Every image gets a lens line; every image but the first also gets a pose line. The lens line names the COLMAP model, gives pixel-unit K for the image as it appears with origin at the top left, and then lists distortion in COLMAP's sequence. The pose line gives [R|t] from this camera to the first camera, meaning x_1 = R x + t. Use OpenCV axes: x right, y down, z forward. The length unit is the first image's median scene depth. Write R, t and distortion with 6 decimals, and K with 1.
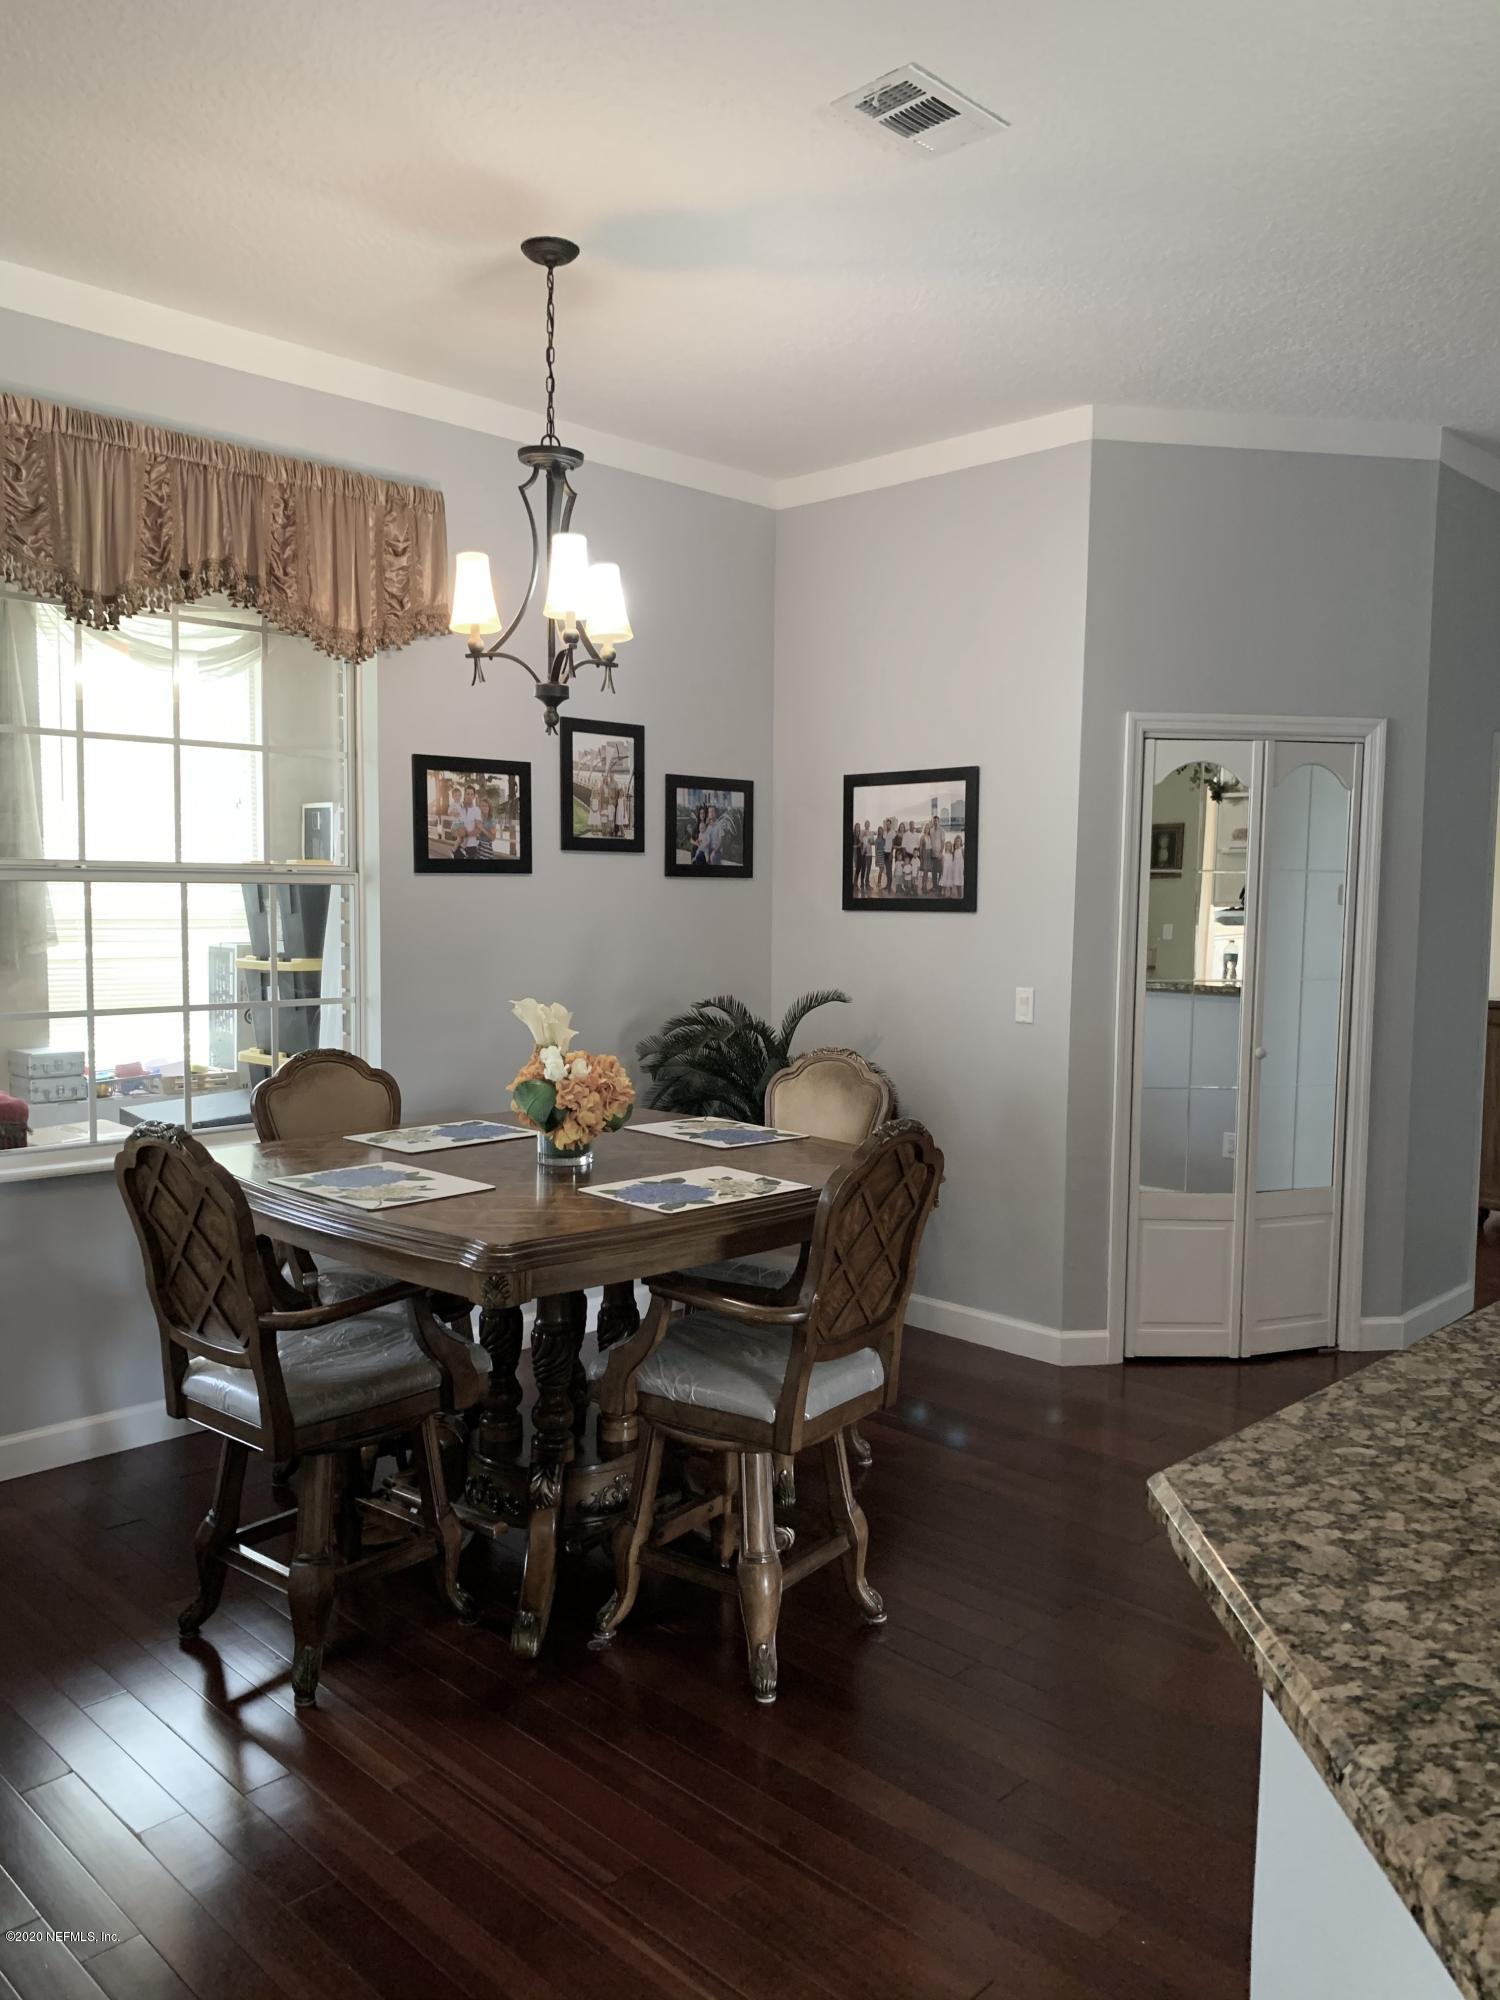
lens RADIAL K [[1514.9, 0, 743.9], [0, 1514.9, 992.5], [0, 0, 1]] dist [0.026050, -0.020897]
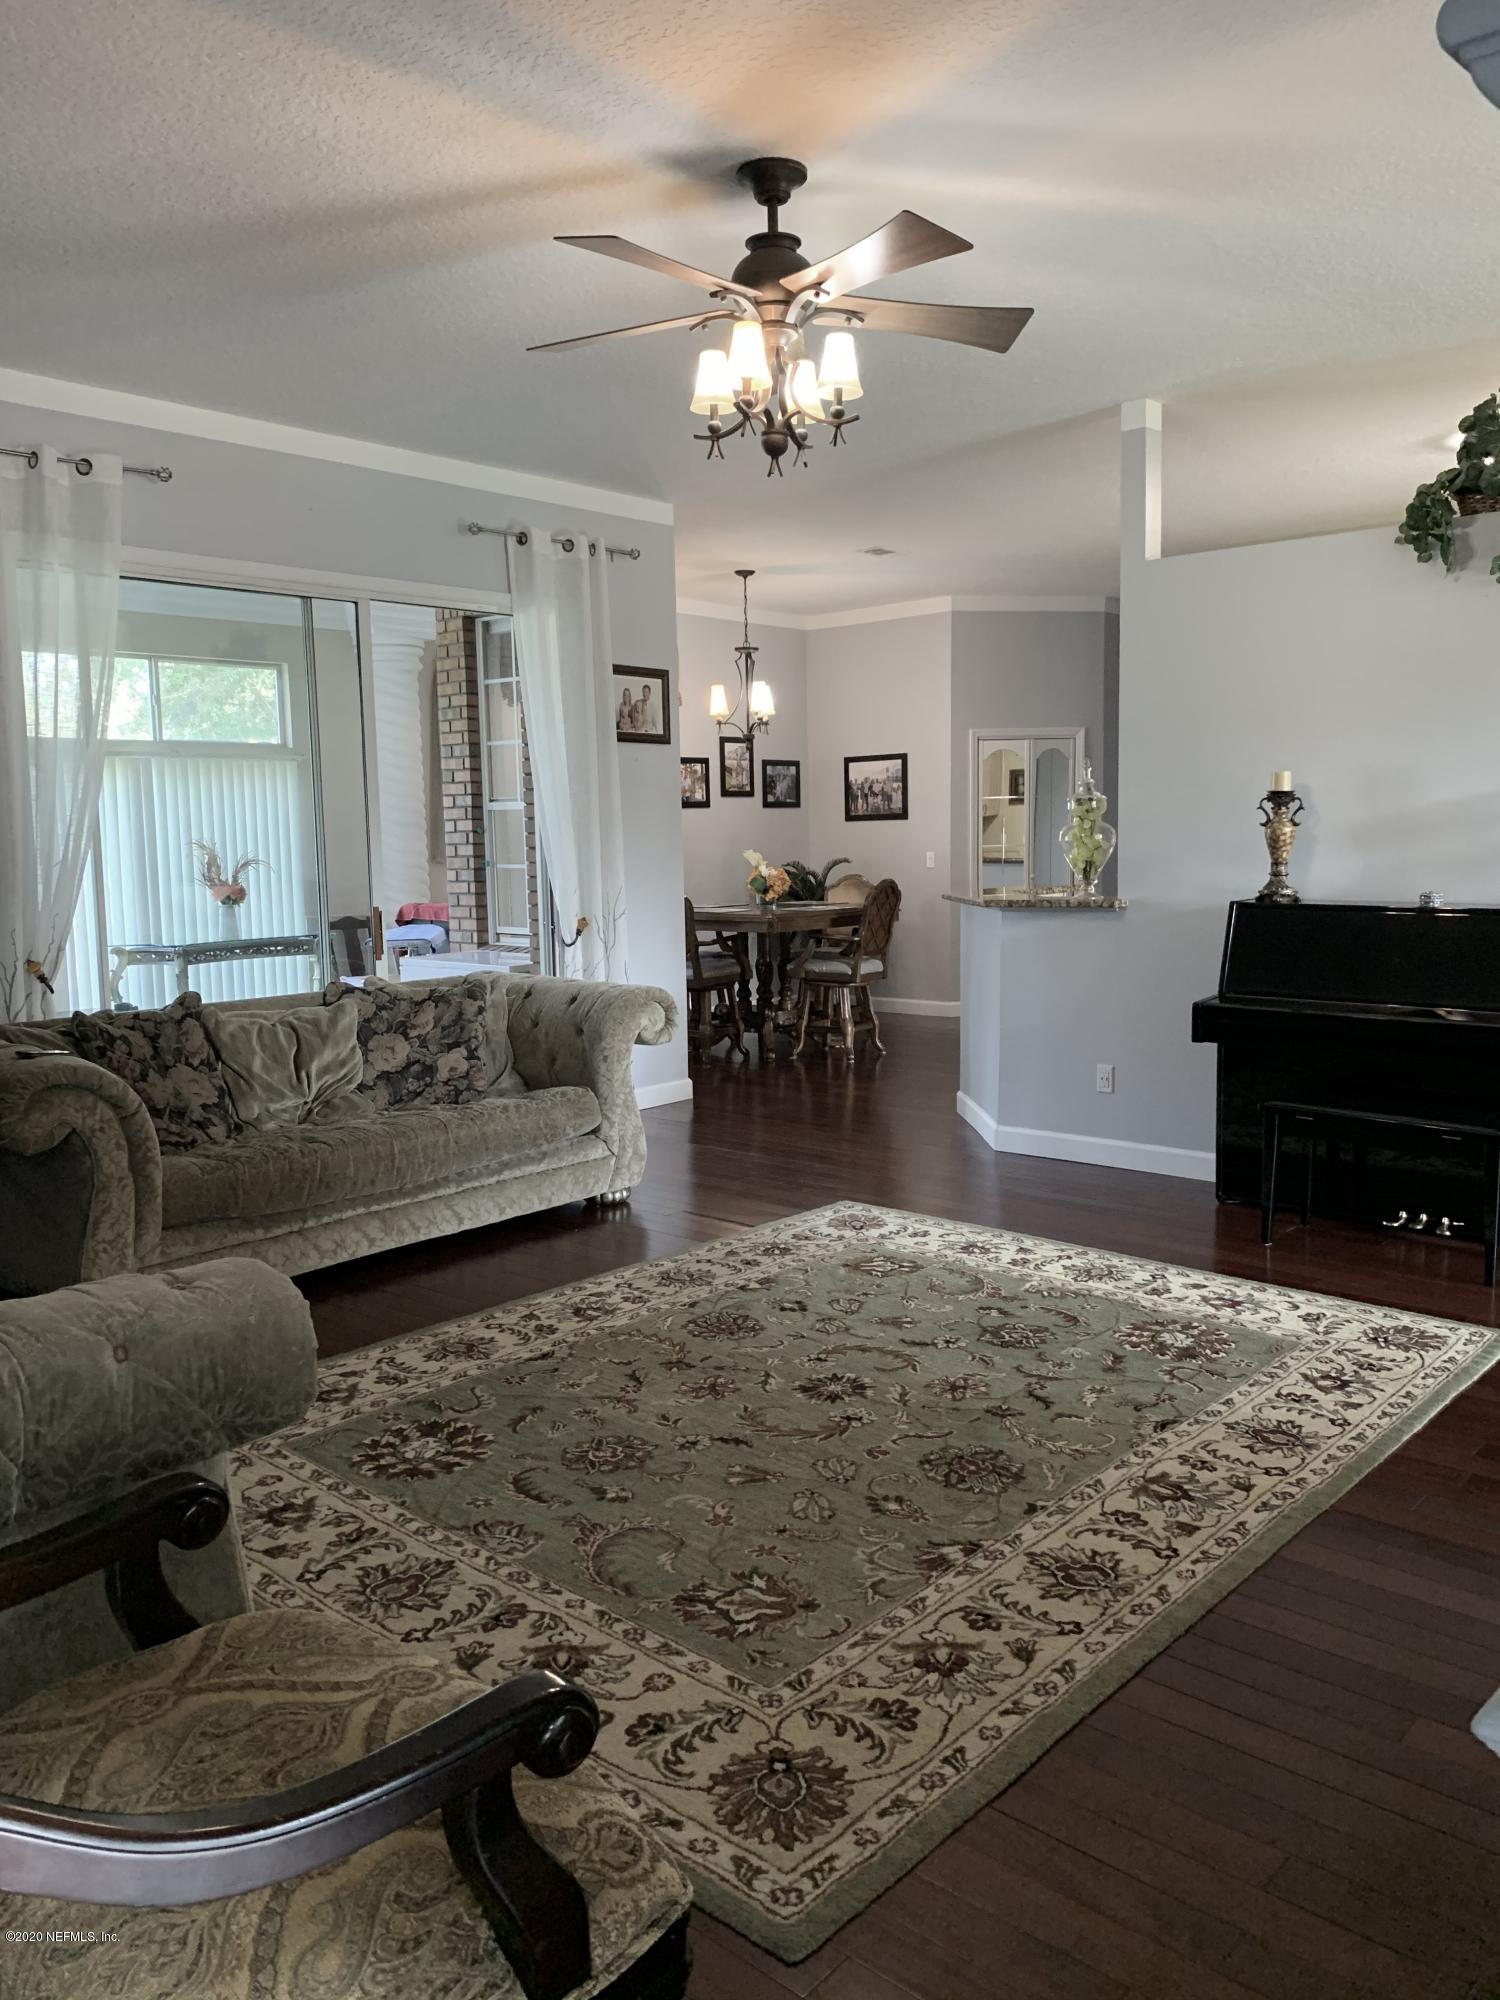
lens RADIAL K [[1514.9, 0, 760.2], [0, 1514.9, 1002.6], [0, 0, 1]] dist [0.026050, -0.020897]
pose [[0.997739, -0.037998, 0.055426, -0.196506], [0.035575, 0.998395, 0.044069, 0.110234], [-0.057012, -0.041997, 0.997490, -1.217713]]
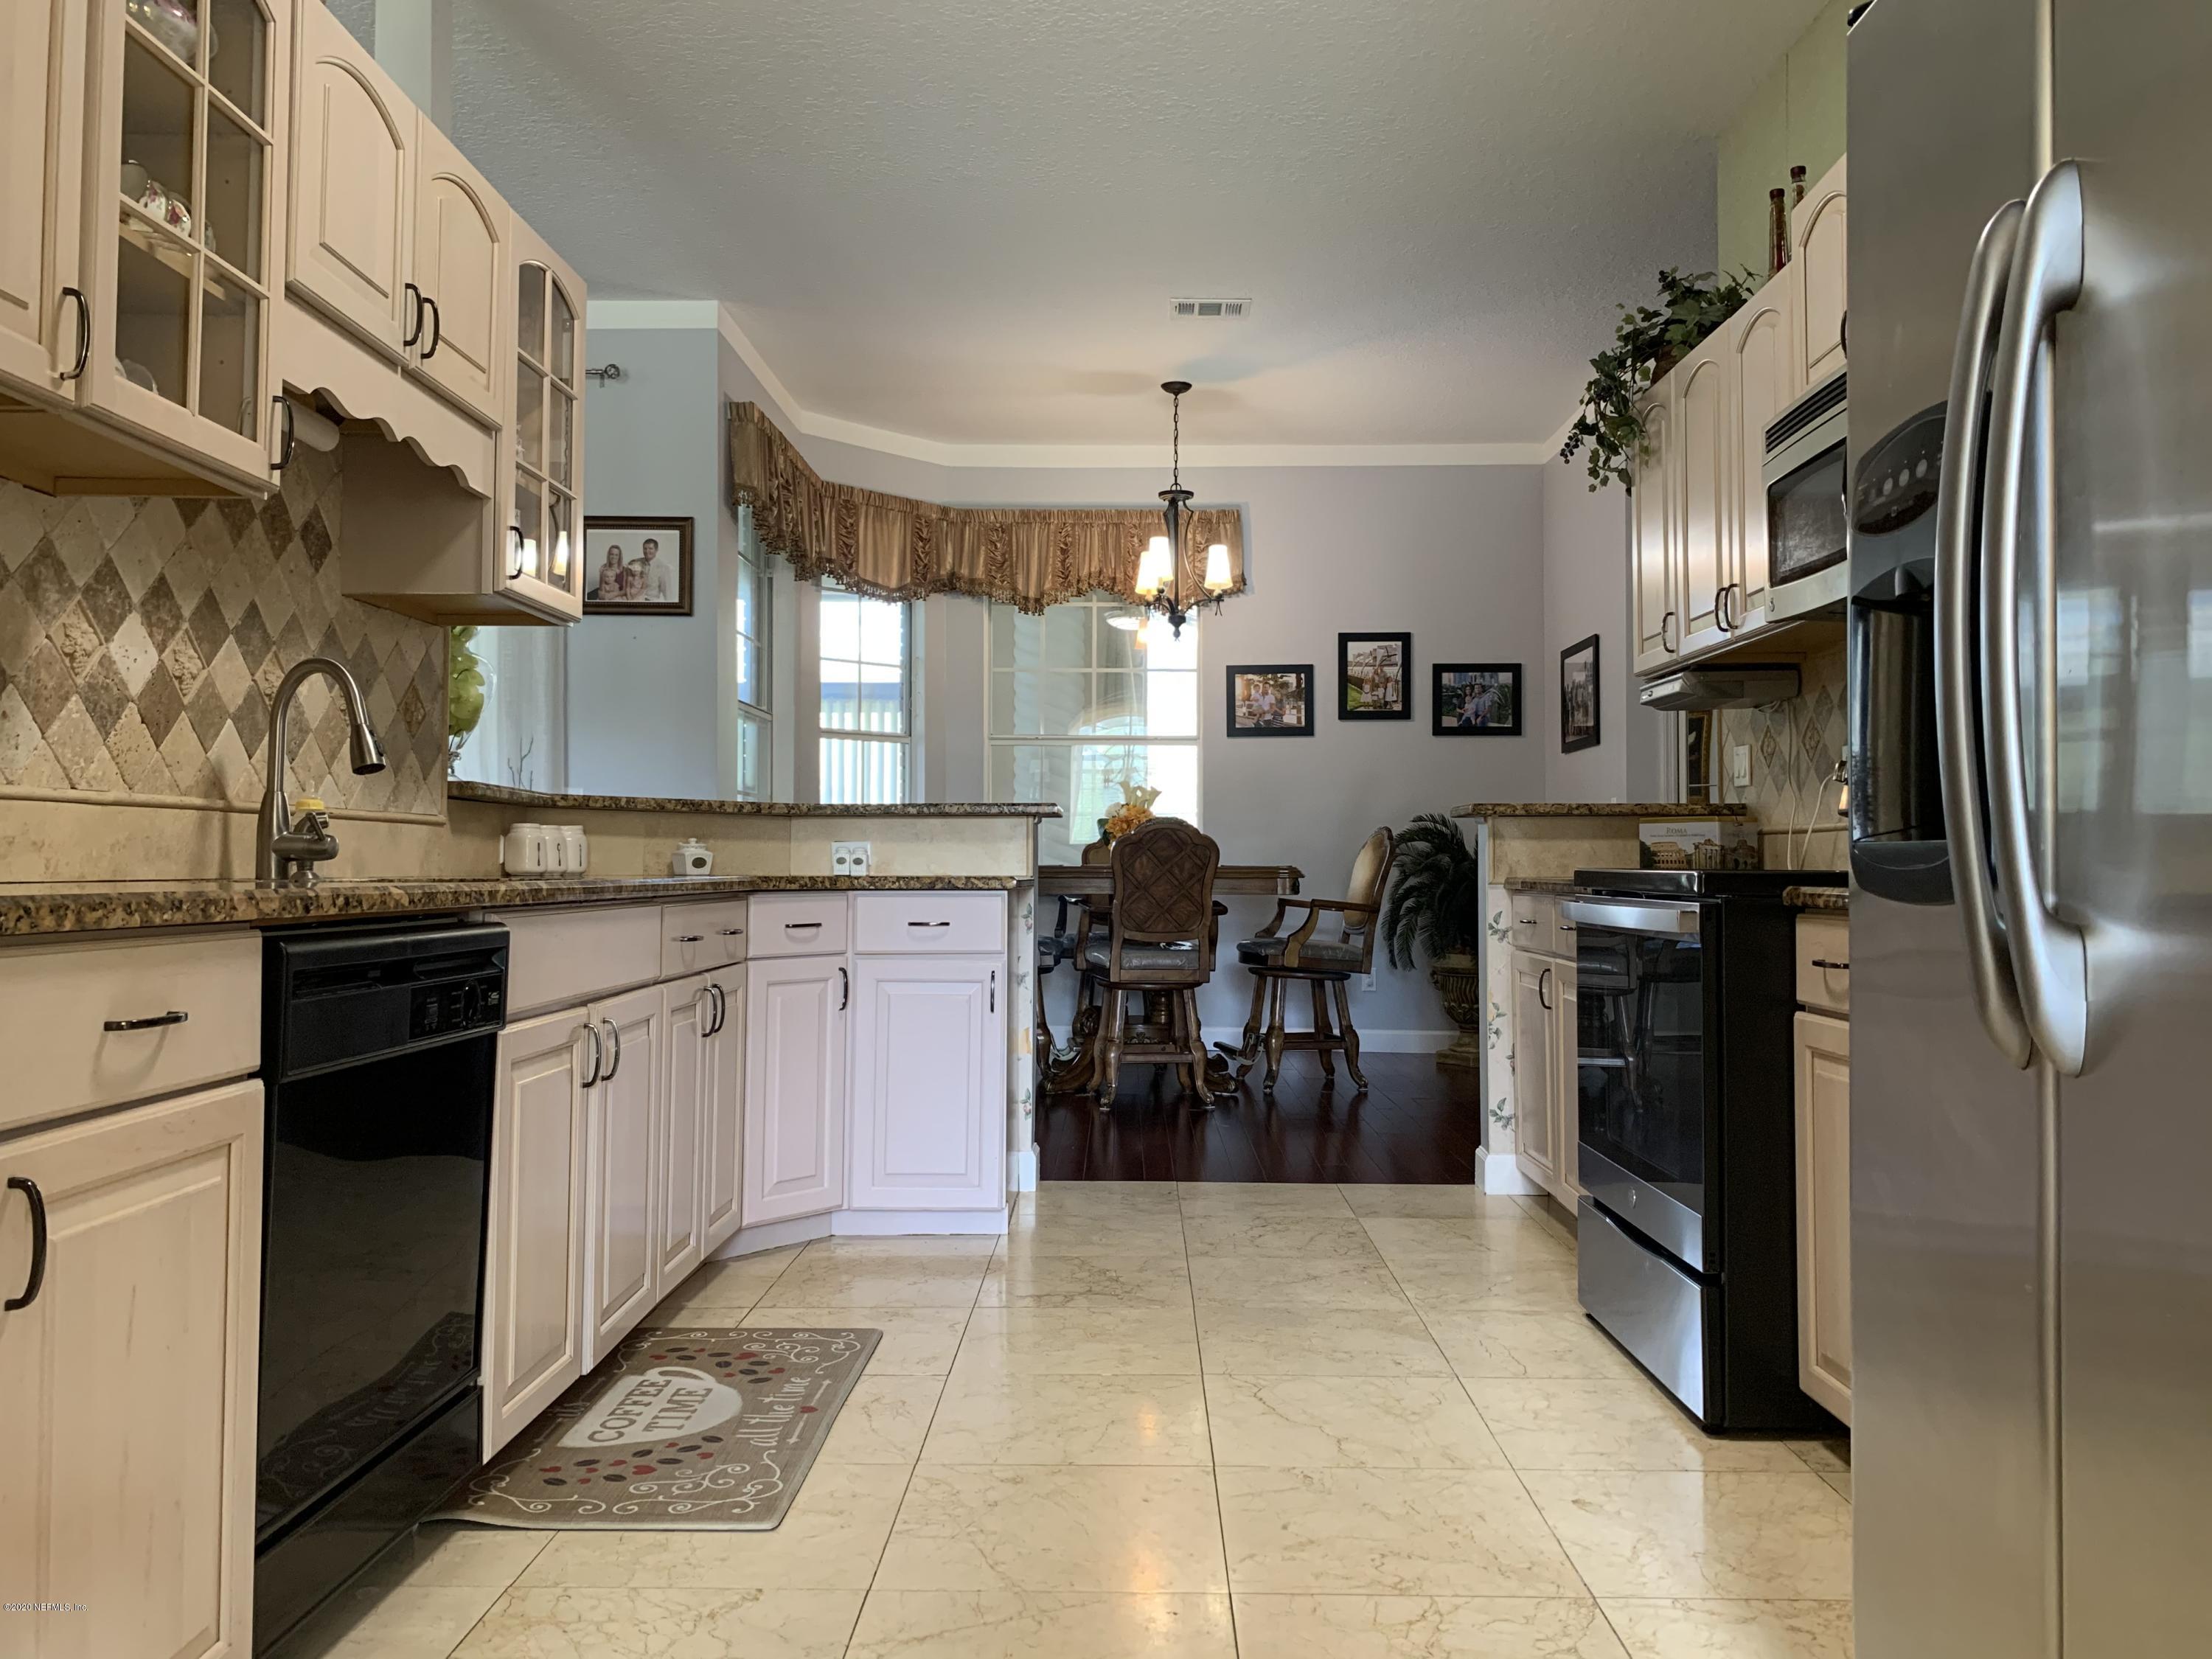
lens RADIAL K [[1675.5, 0, 1102.3], [0, 1675.5, 823.3], [0, 0, 1]] dist [0.026050, -0.020897]
pose [[0.697640, -0.038929, -0.715390, 0.902420], [-0.039398, 0.994927, -0.092560, 0.172119], [0.715364, 0.092759, 0.692568, -0.317044]]
